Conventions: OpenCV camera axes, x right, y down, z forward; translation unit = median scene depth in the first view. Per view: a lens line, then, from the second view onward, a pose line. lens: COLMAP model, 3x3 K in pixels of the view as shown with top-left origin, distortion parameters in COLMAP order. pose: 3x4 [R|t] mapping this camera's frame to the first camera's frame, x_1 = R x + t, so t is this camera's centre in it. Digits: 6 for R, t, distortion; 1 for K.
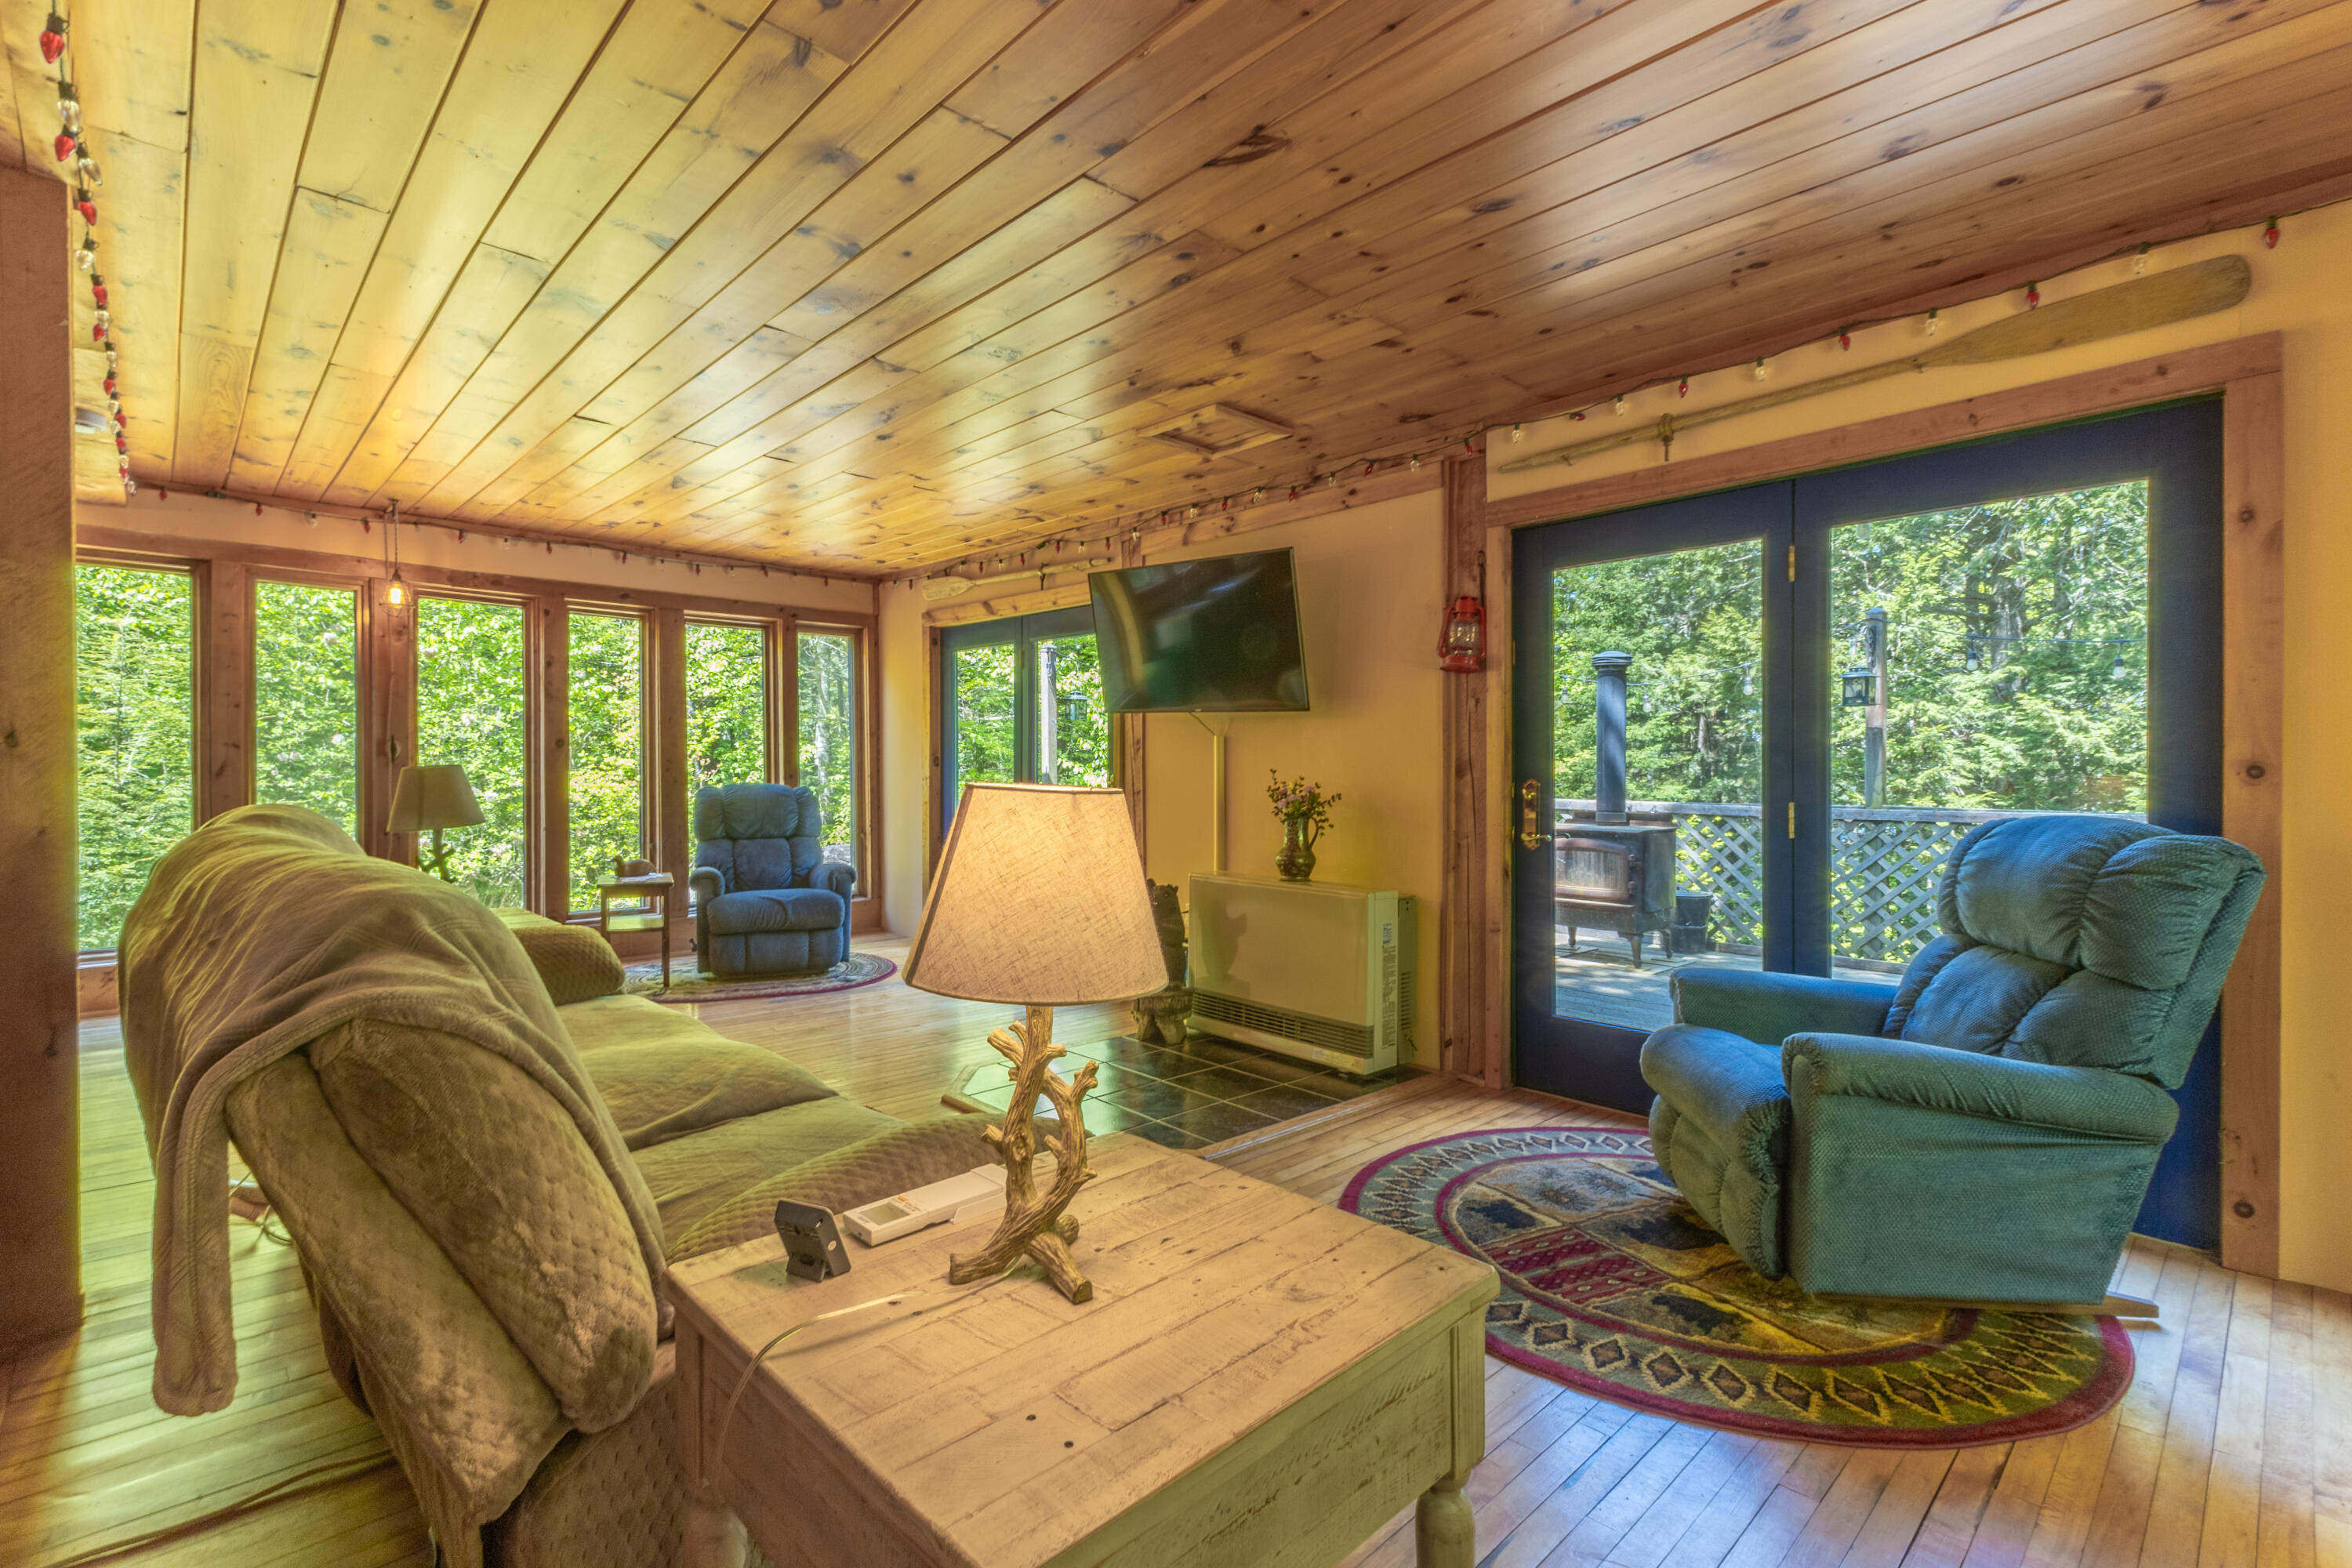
lens RADIAL K [[1077.4, 0, 1161.5], [0, 1077.4, 775.9], [0, 0, 1]] dist [-0.001703, 0.000176]
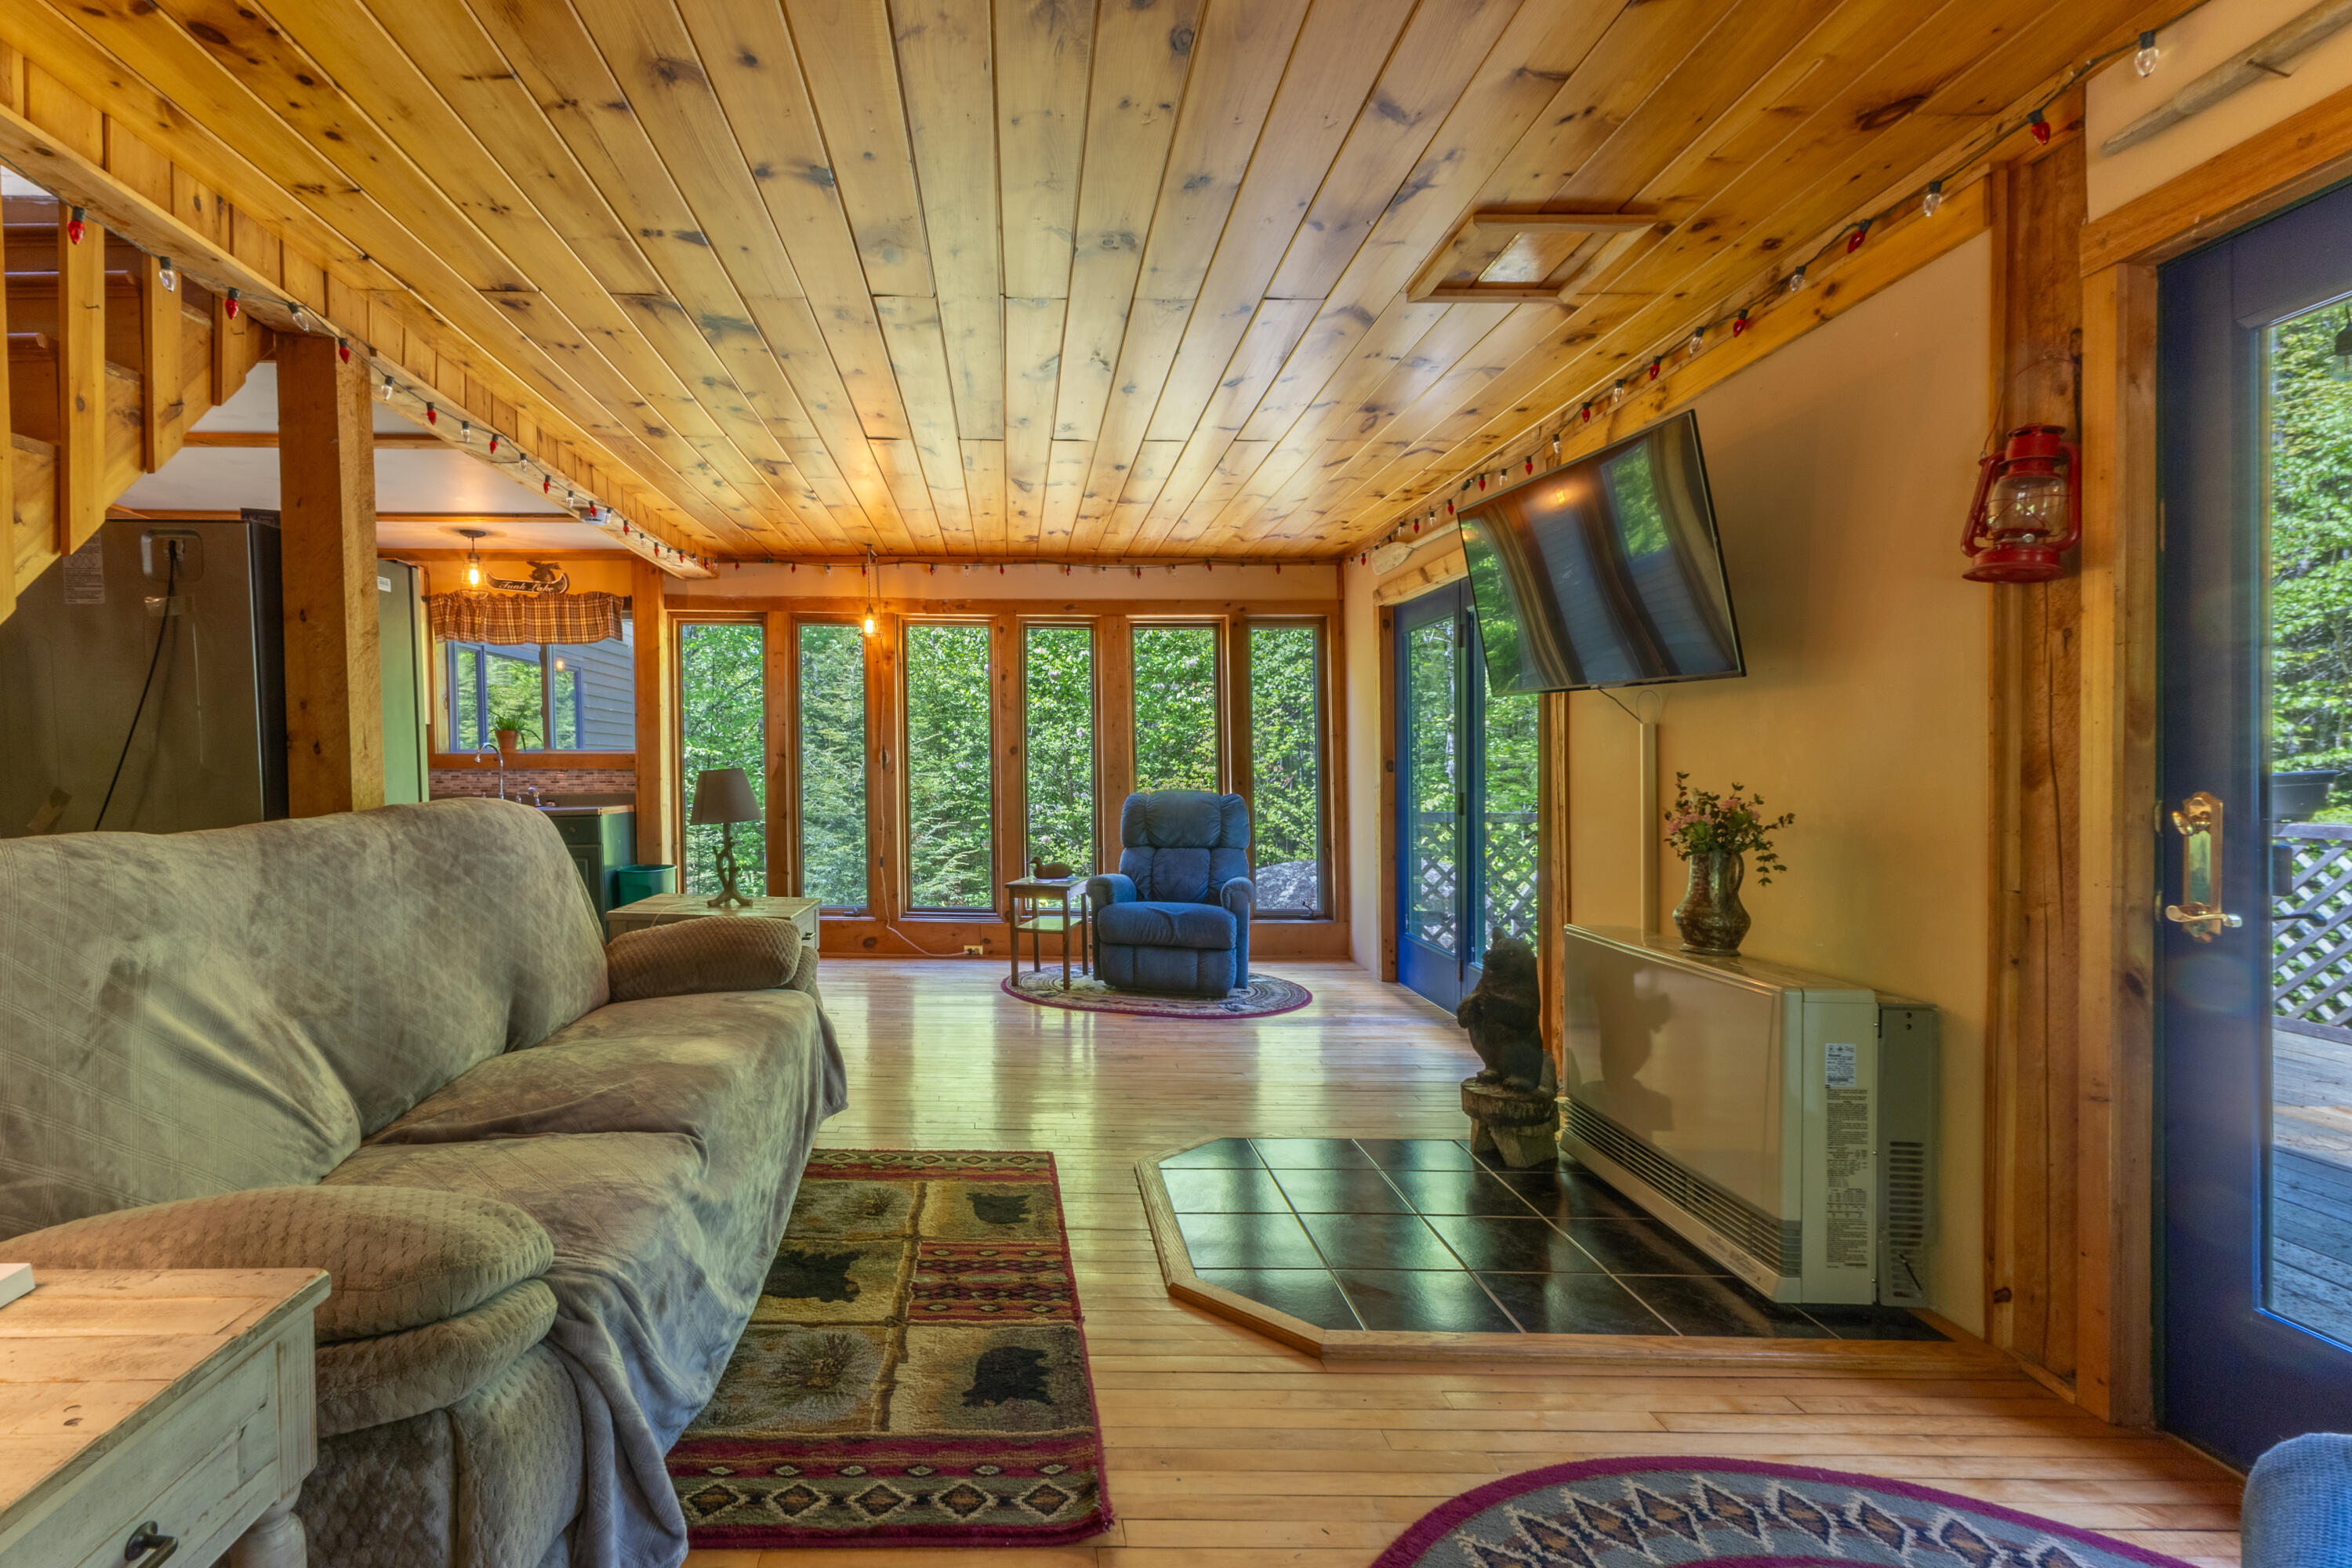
lens RADIAL K [[1077.4, 0, 1178.9], [0, 1077.4, 796.8], [0, 0, 1]] dist [-0.001703, 0.000176]
pose [[0.745057, 0.011388, -0.666904, 0.310963], [-0.002682, 0.999897, 0.014077, -0.000063], [0.666996, -0.008699, 0.745011, 0.343123]]
